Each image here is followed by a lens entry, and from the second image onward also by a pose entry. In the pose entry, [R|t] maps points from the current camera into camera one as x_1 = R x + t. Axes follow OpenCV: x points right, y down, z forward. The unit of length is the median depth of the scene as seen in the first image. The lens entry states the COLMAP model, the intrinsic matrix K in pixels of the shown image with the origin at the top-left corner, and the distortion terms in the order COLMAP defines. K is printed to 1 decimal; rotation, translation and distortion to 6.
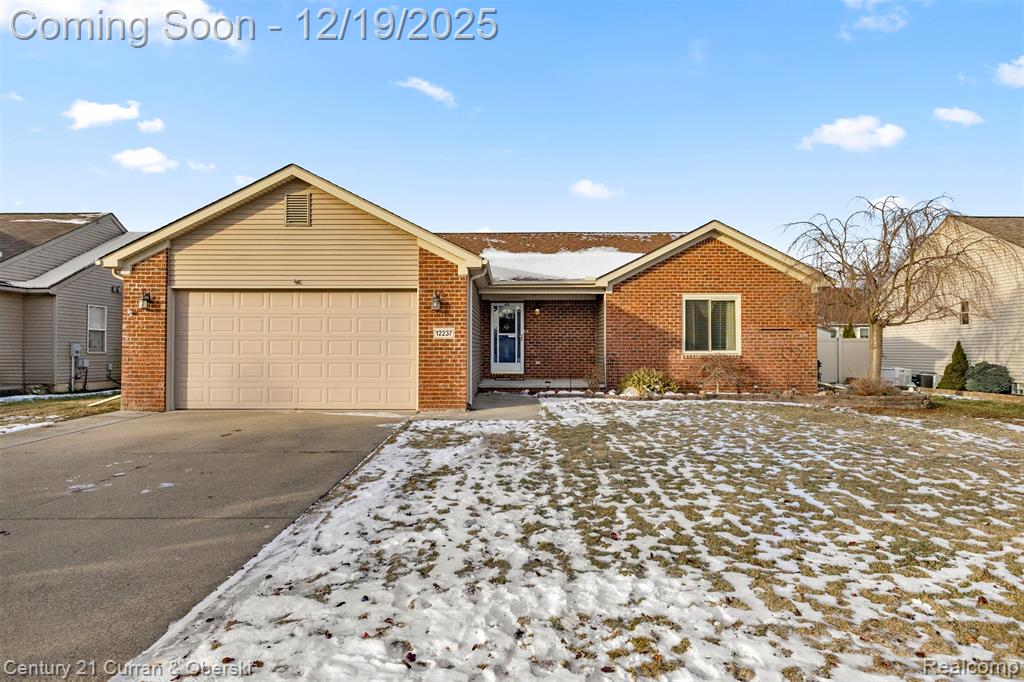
lens RADIAL K [[654.9, 0, 512.0], [0, 654.9, 341.0], [0, 0, 1]] dist [0.001944, 0.000864]
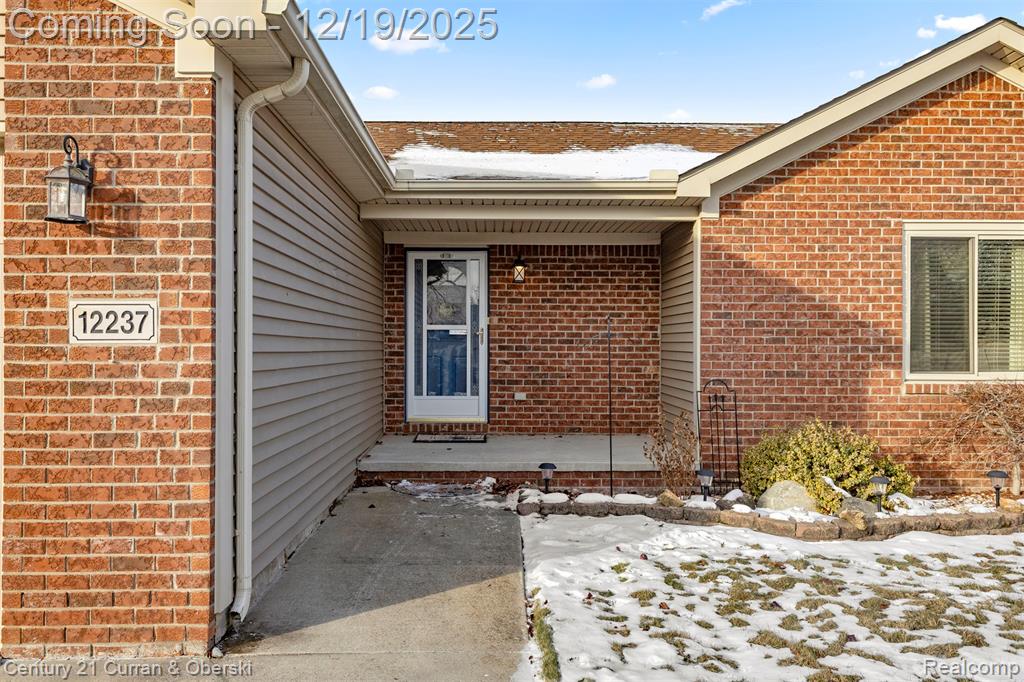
lens RADIAL K [[806.4, 0, 510.3], [0, 806.4, 346.4], [0, 0, 1]] dist [0.009954, -0.000377]
pose [[0.999775, 0.001814, 0.021152, 0.024875], [-0.002094, 0.999910, 0.013257, -0.005685], [-0.021126, -0.013298, 0.999688, 0.544535]]
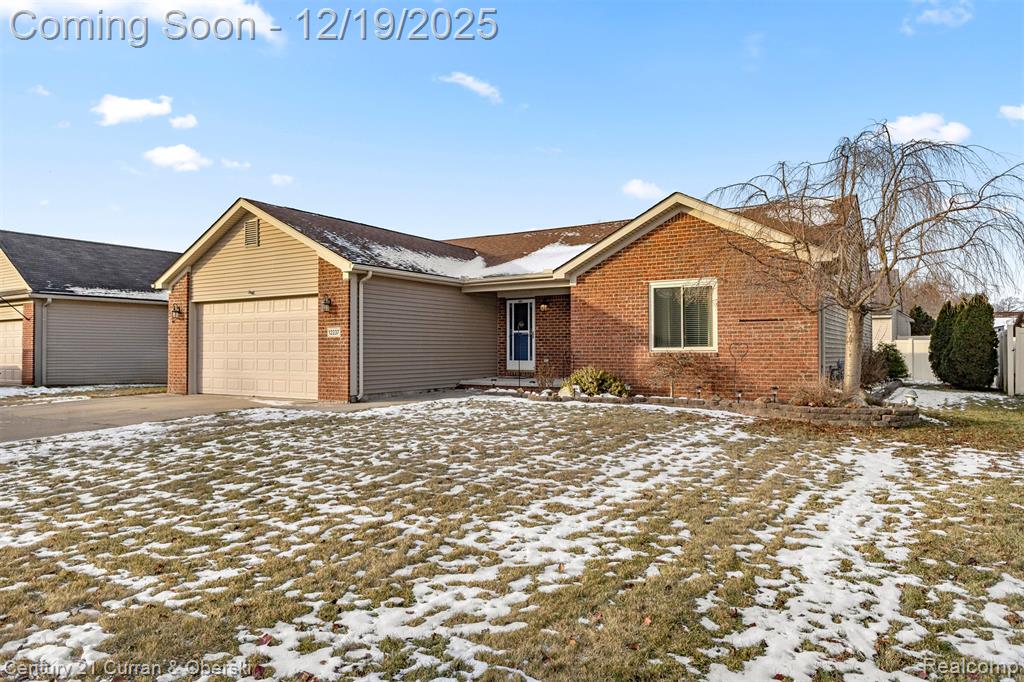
lens RADIAL K [[674.6, 0, 512.0], [0, 674.6, 341.0], [0, 0, 1]] dist [-0.001875, -0.000459]
pose [[0.843559, -0.010044, -0.536943, 0.589344], [0.011152, 0.999937, -0.001185, 0.005580], [0.536921, -0.004988, 0.843618, 0.151493]]
